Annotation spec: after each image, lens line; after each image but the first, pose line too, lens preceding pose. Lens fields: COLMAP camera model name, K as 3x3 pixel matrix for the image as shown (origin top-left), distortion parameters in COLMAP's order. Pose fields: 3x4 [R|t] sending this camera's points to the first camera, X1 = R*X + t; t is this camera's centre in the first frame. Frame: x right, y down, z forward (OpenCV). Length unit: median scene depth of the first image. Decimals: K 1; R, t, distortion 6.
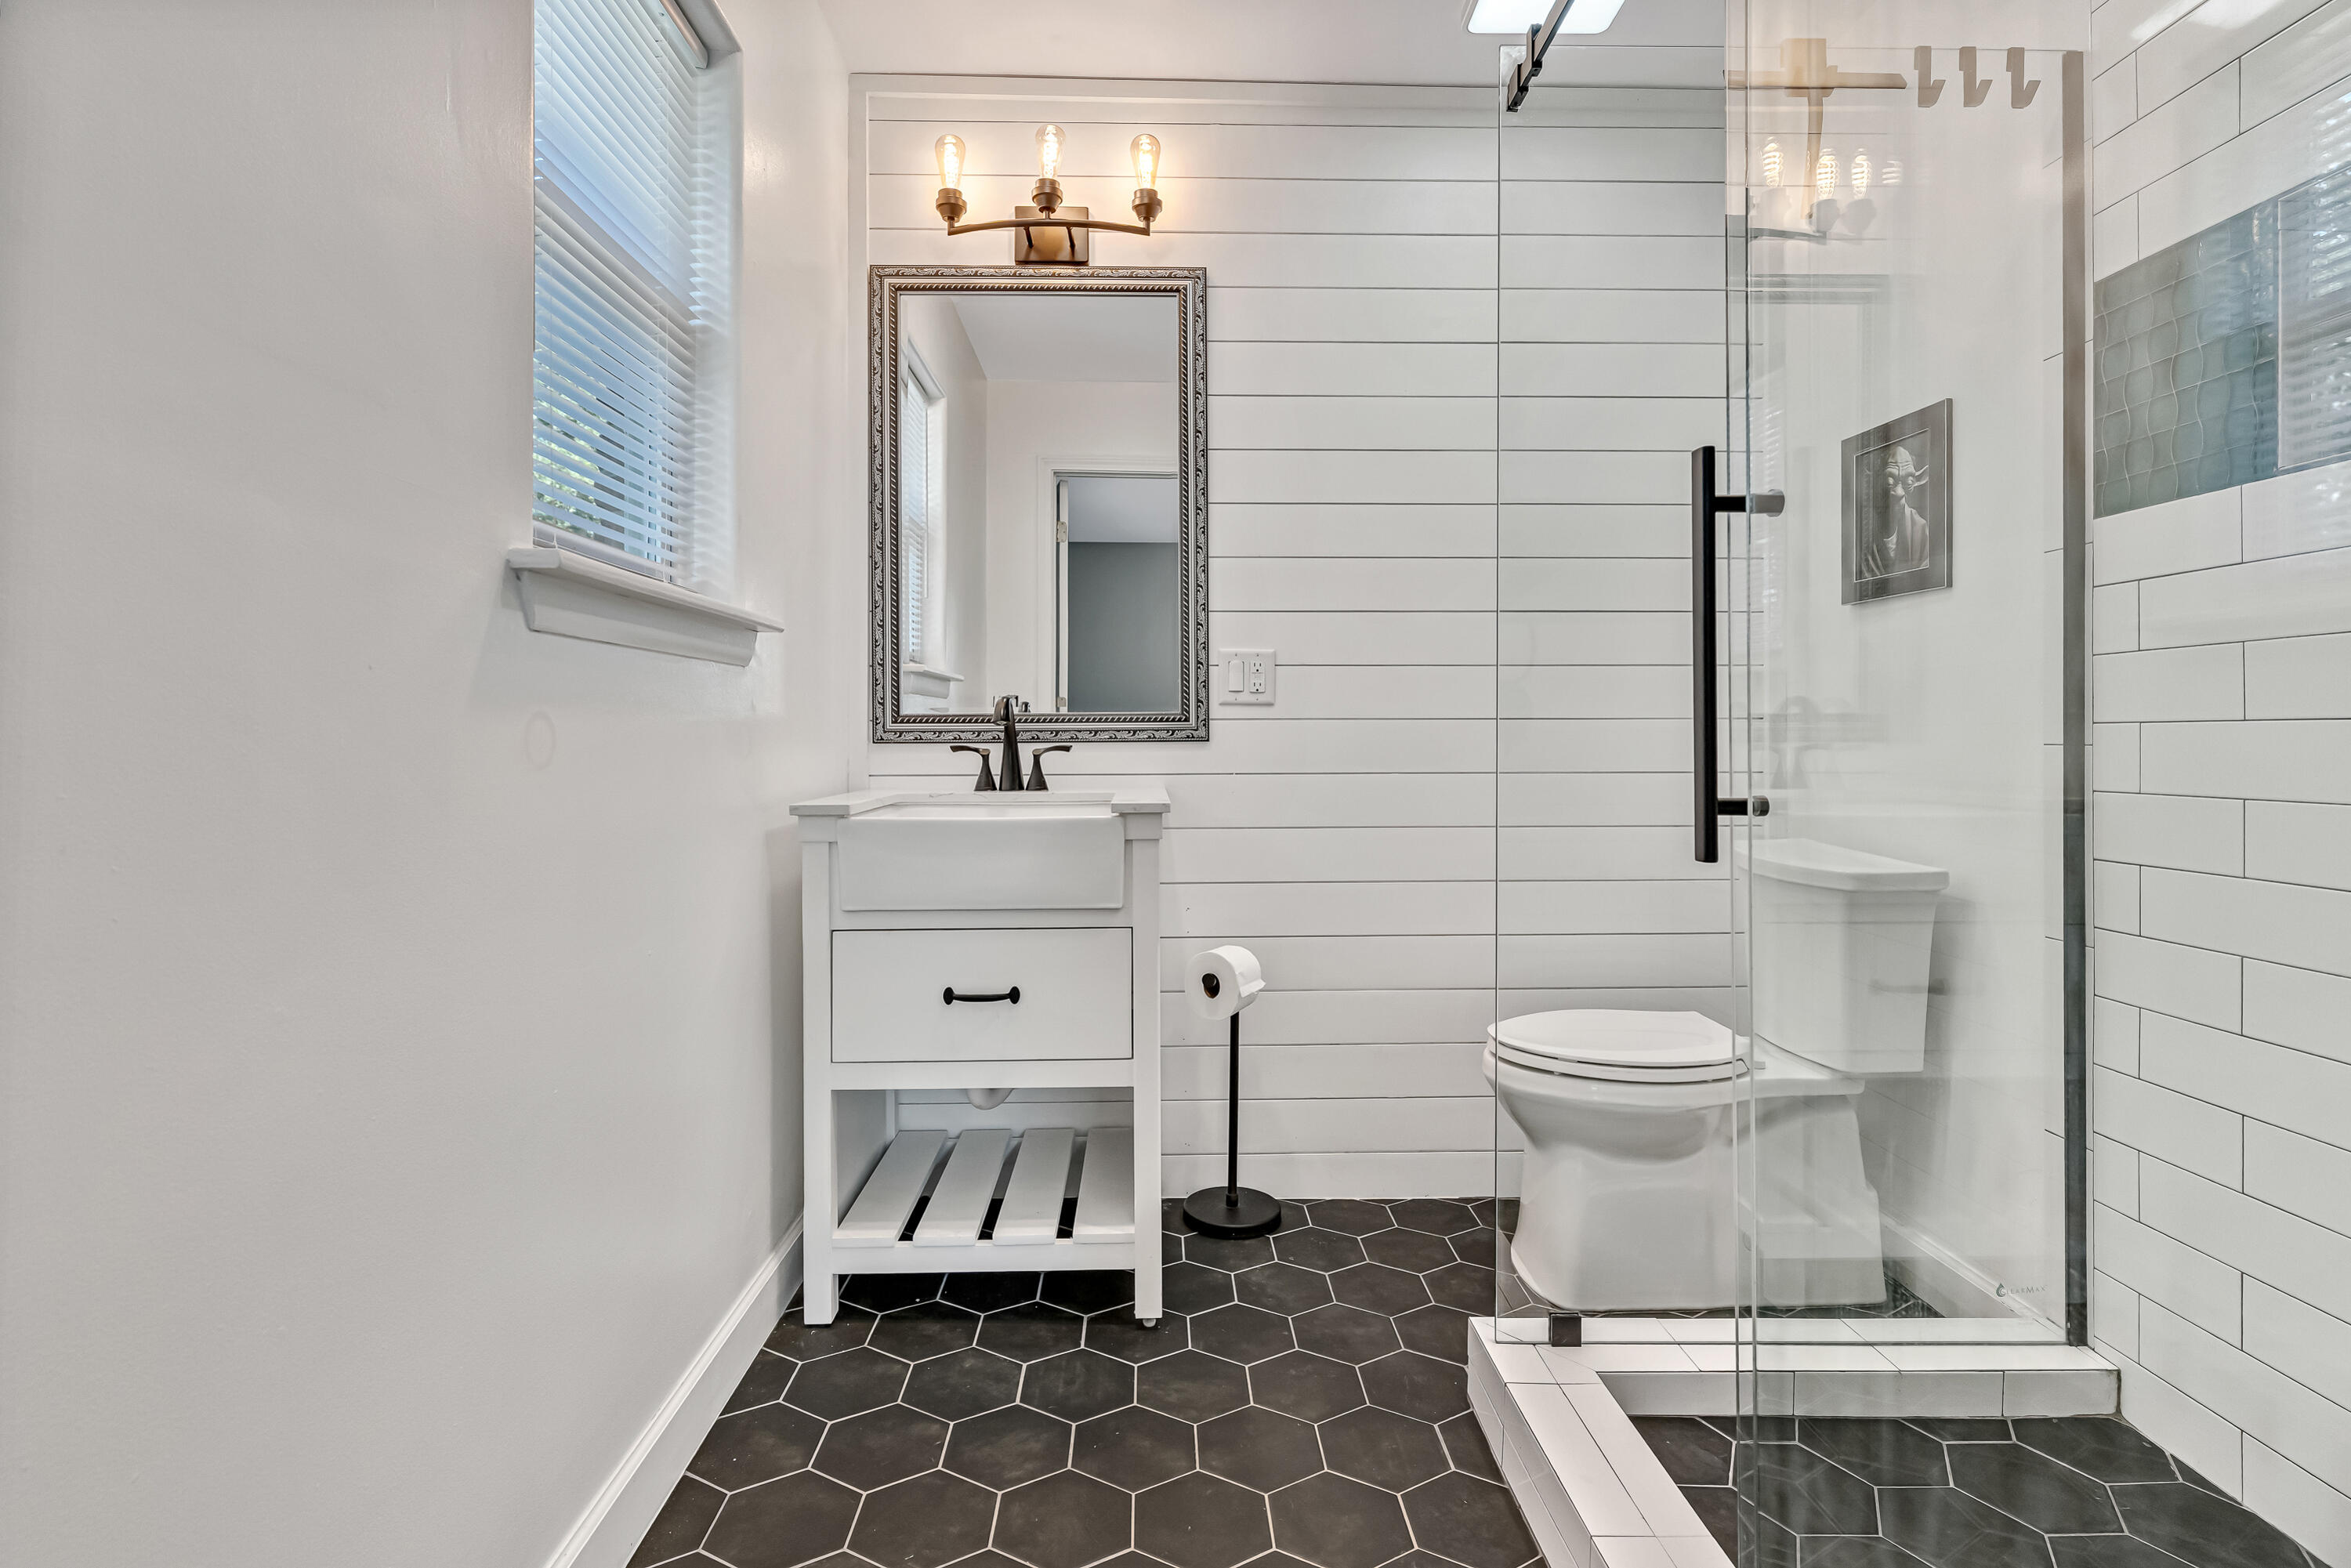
lens RADIAL K [[1122.5, 0, 1169.9], [0, 1122.5, 764.8], [0, 0, 1]] dist [-0.005514, 0.001468]
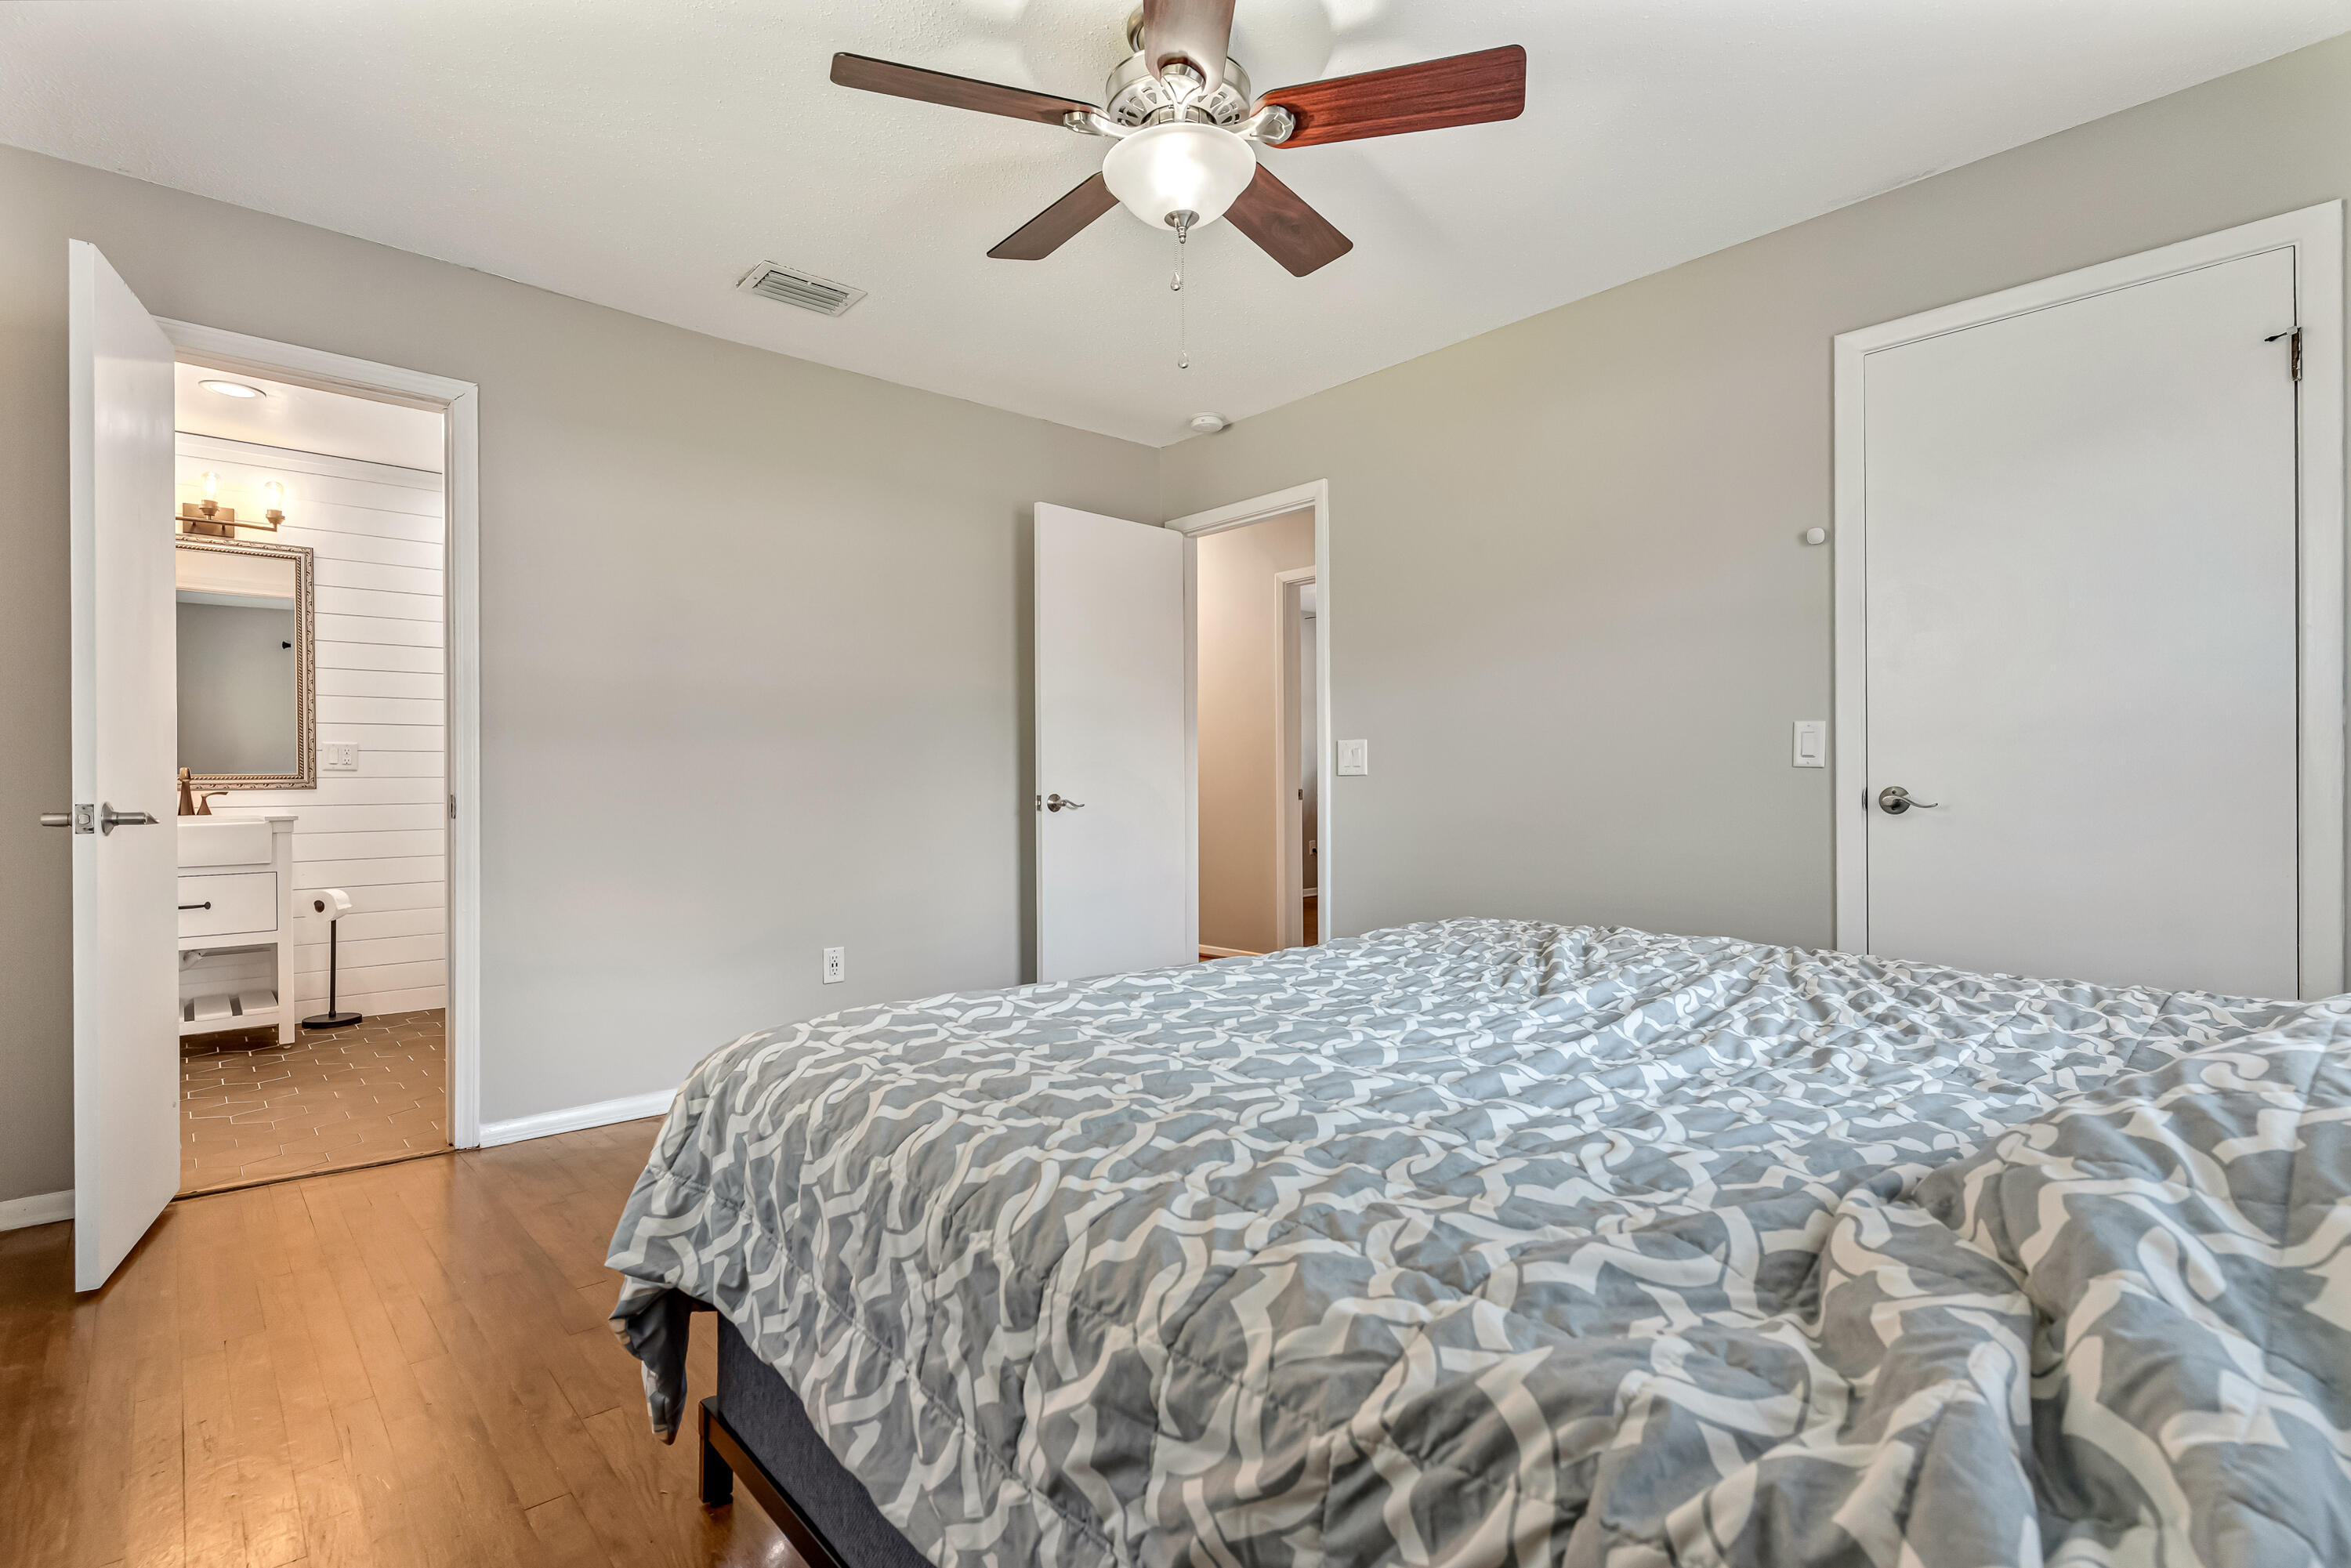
lens RADIAL K [[1122.5, 0, 1184.8], [0, 1122.5, 792.5], [0, 0, 1]] dist [-0.005514, 0.001468]
pose [[0.766623, -0.006496, 0.642064, -0.060841], [0.011548, 0.999927, -0.003672, 0.010323], [-0.641993, 0.010229, 0.766642, -1.537572]]
